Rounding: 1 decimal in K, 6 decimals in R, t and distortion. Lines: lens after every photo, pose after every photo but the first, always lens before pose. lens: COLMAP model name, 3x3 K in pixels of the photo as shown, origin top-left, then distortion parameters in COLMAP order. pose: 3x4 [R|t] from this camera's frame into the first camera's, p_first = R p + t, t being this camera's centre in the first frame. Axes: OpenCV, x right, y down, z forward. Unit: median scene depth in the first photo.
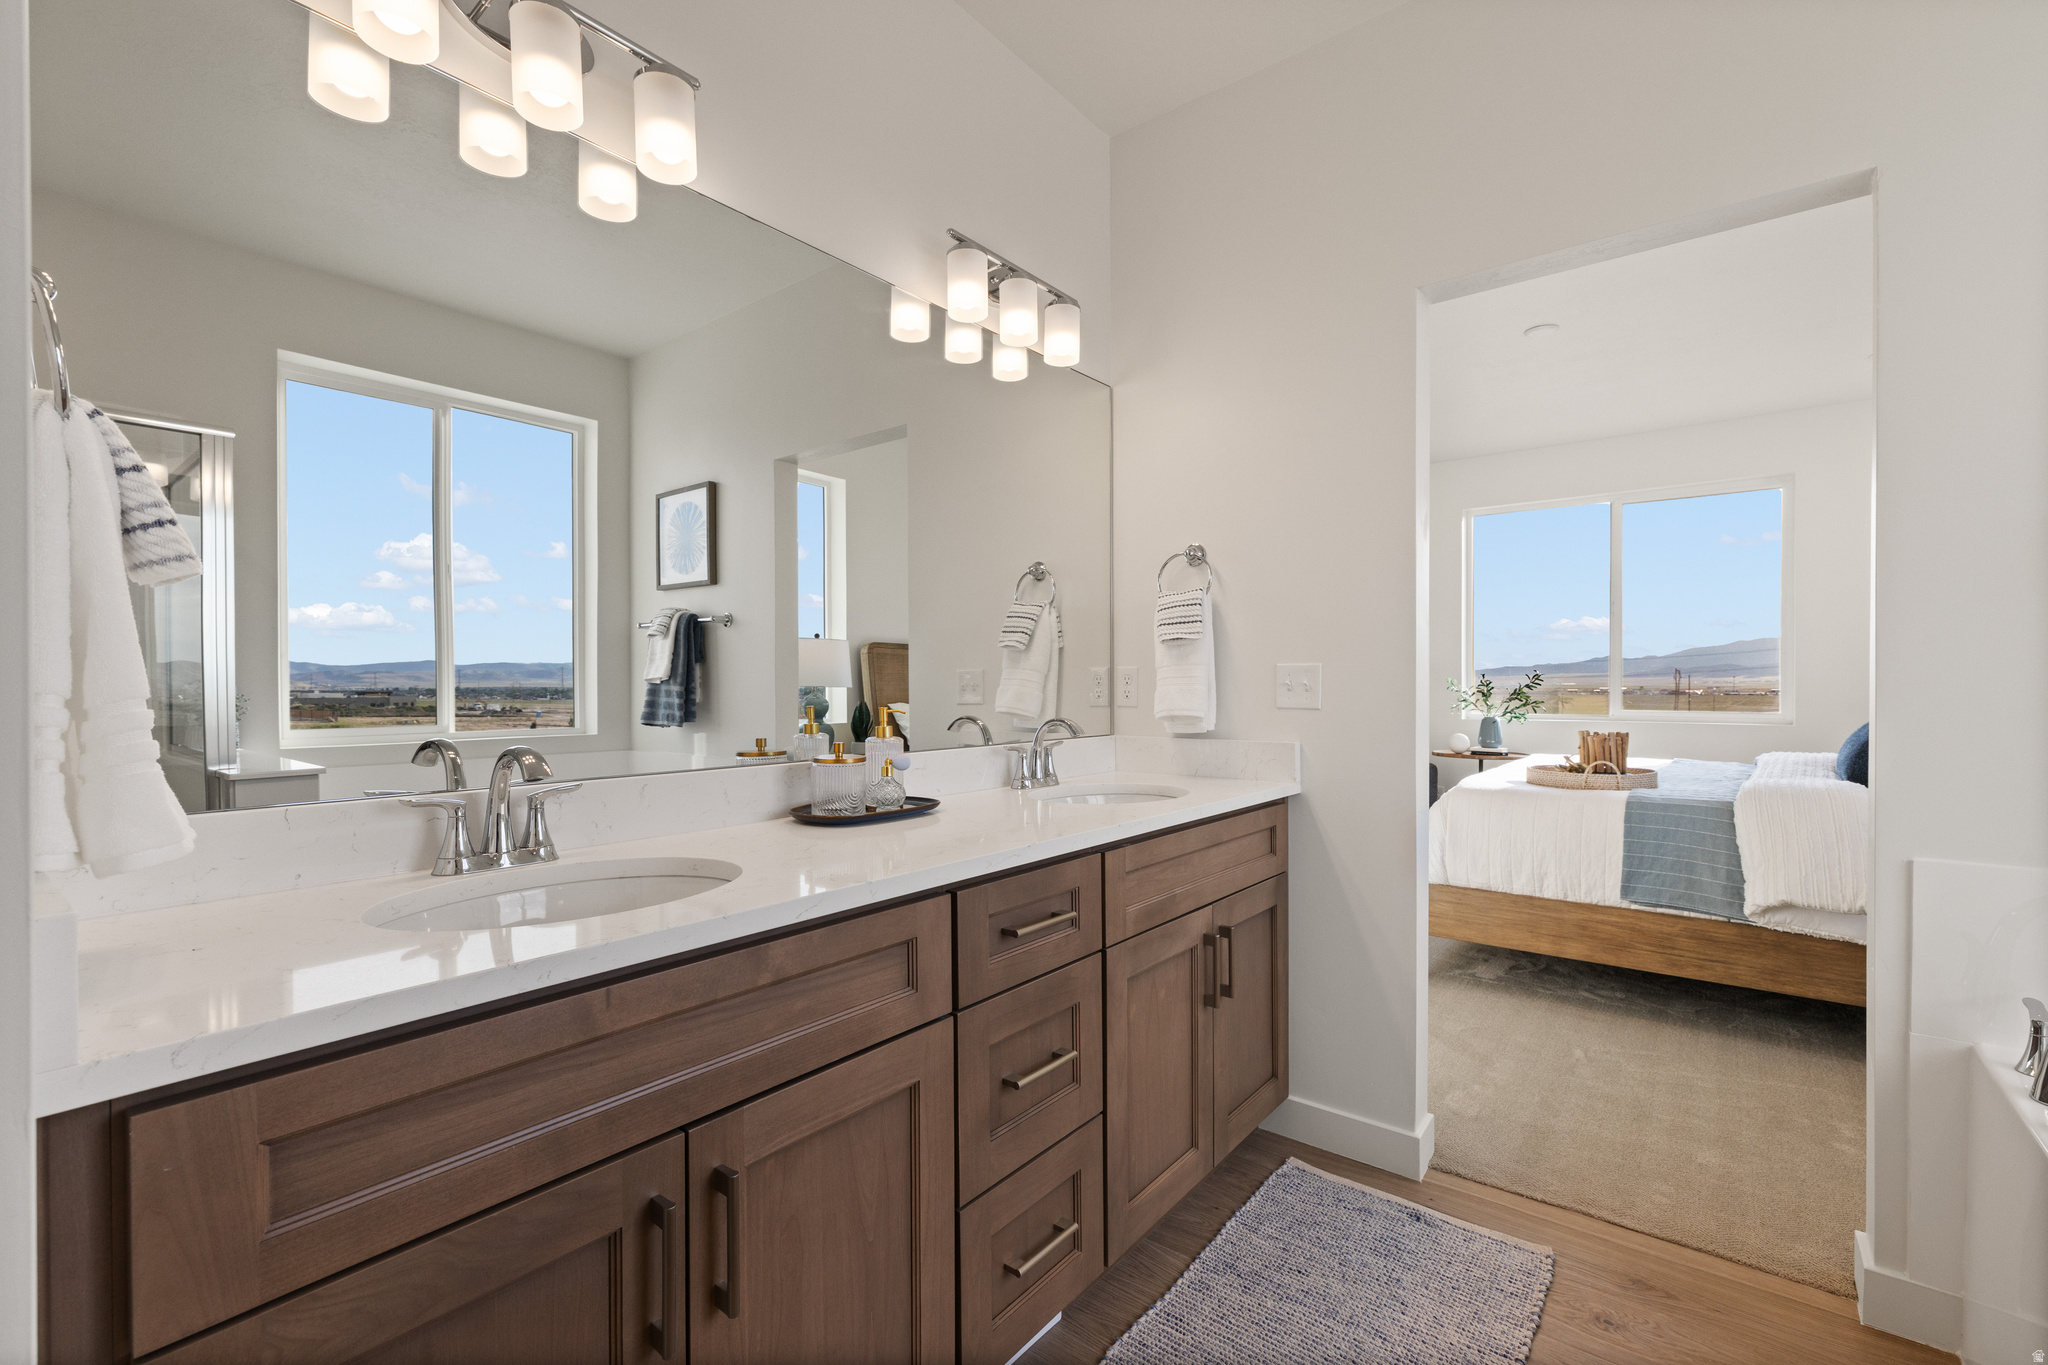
lens RADIAL K [[859.4, 0, 1011.9], [0, 859.4, 686.4], [0, 0, 1]] dist [-0.000798, -0.000285]
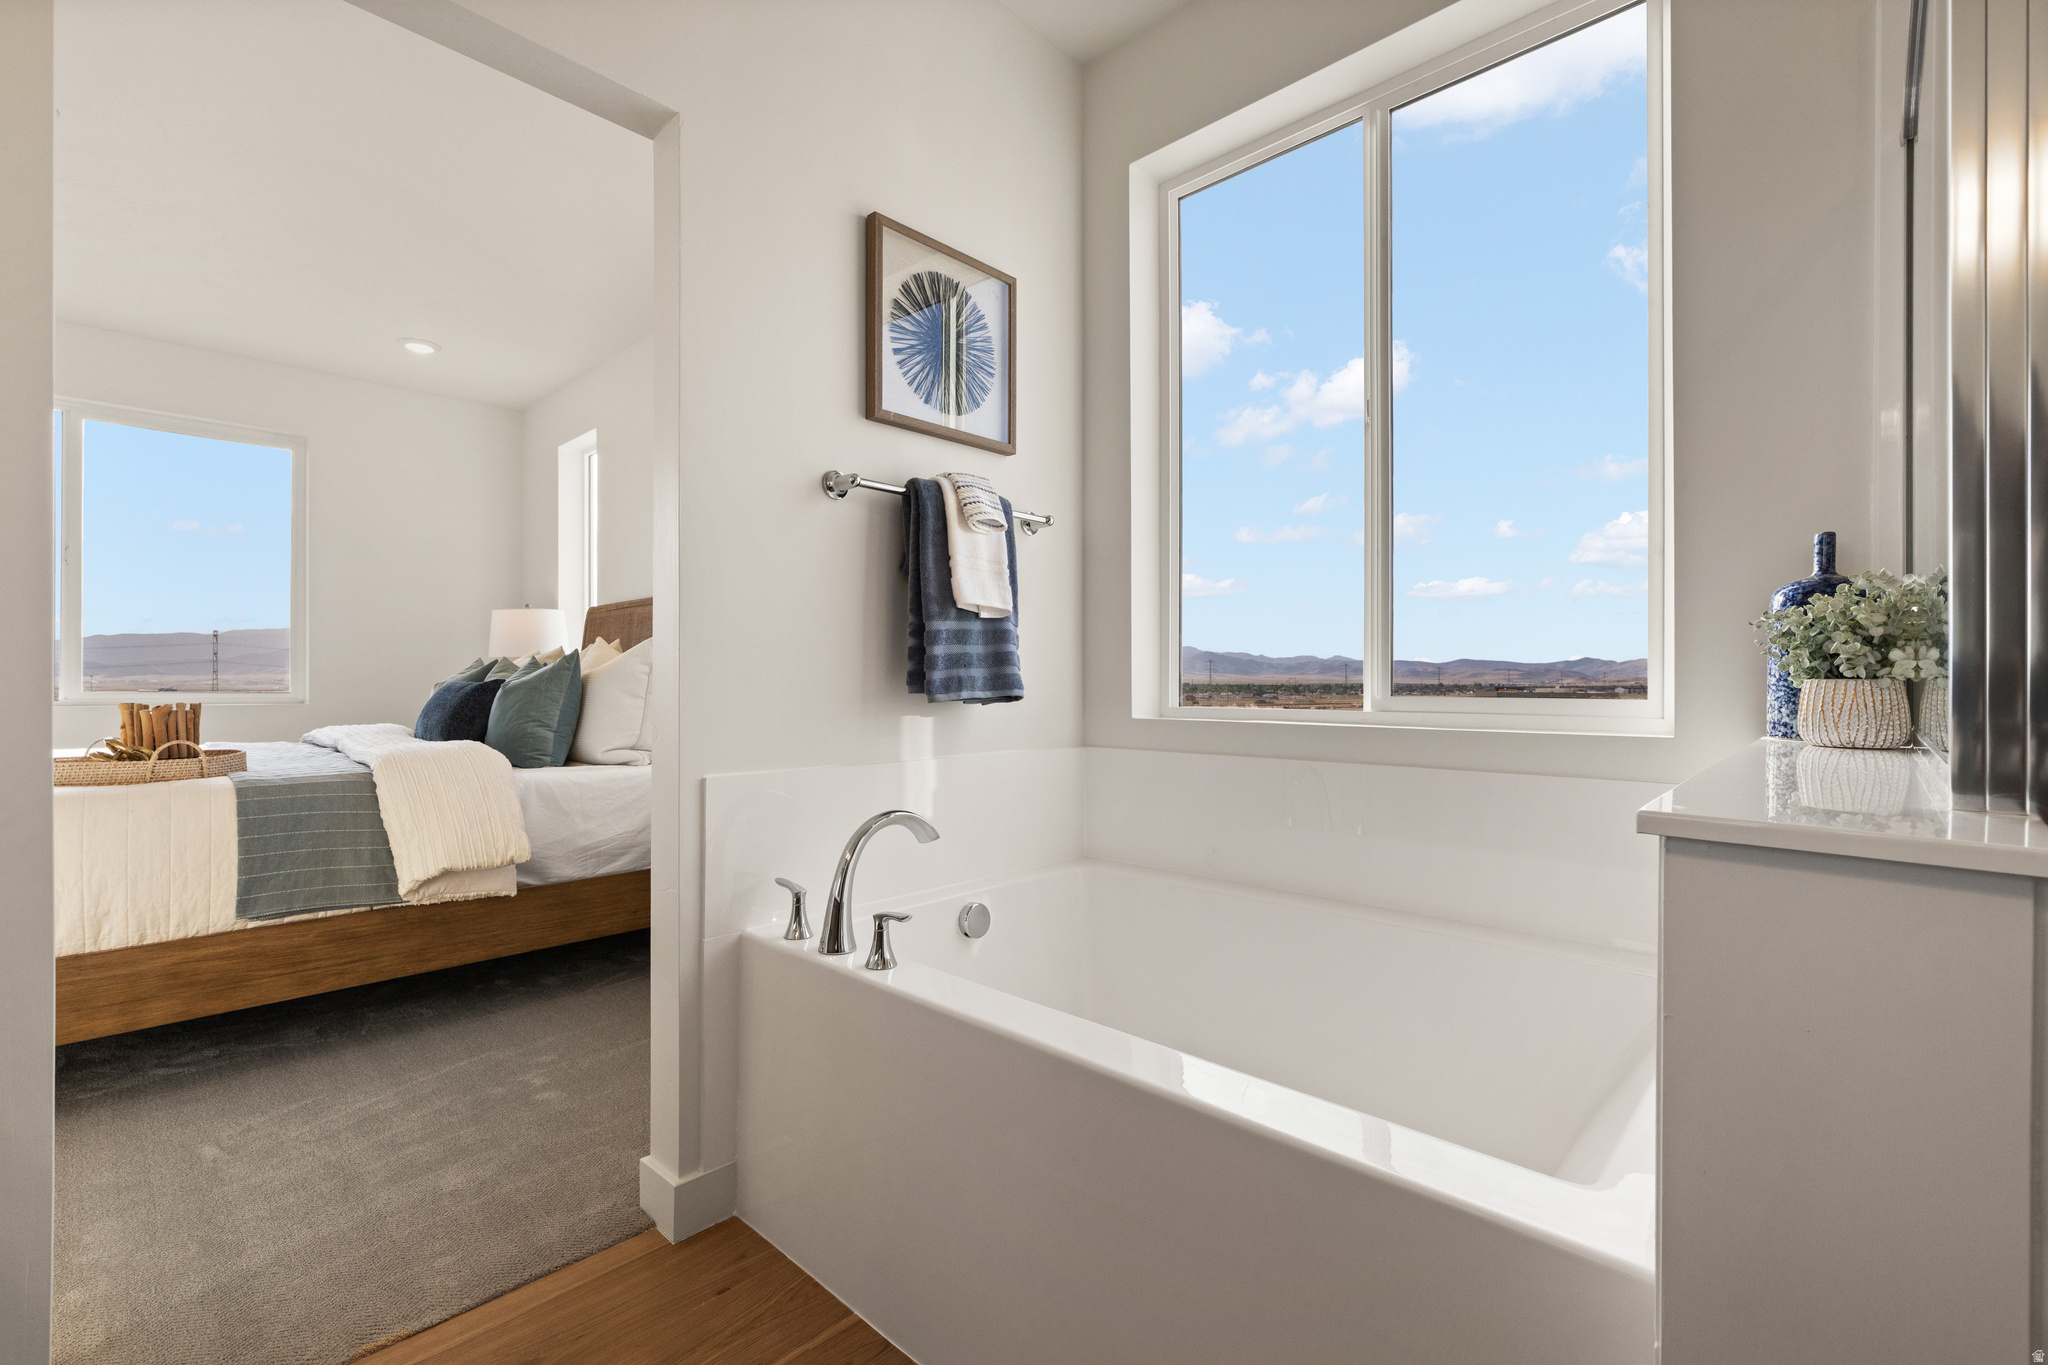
lens RADIAL K [[886.2, 0, 1027.8], [0, 886.2, 683.0], [0, 0, 1]] dist [-0.001436, -0.000399]
pose [[0.061767, 0.006786, 0.998068, -0.015770], [-0.003795, 0.999971, -0.006564, 0.048796], [-0.998083, -0.003382, 0.061791, 0.287691]]
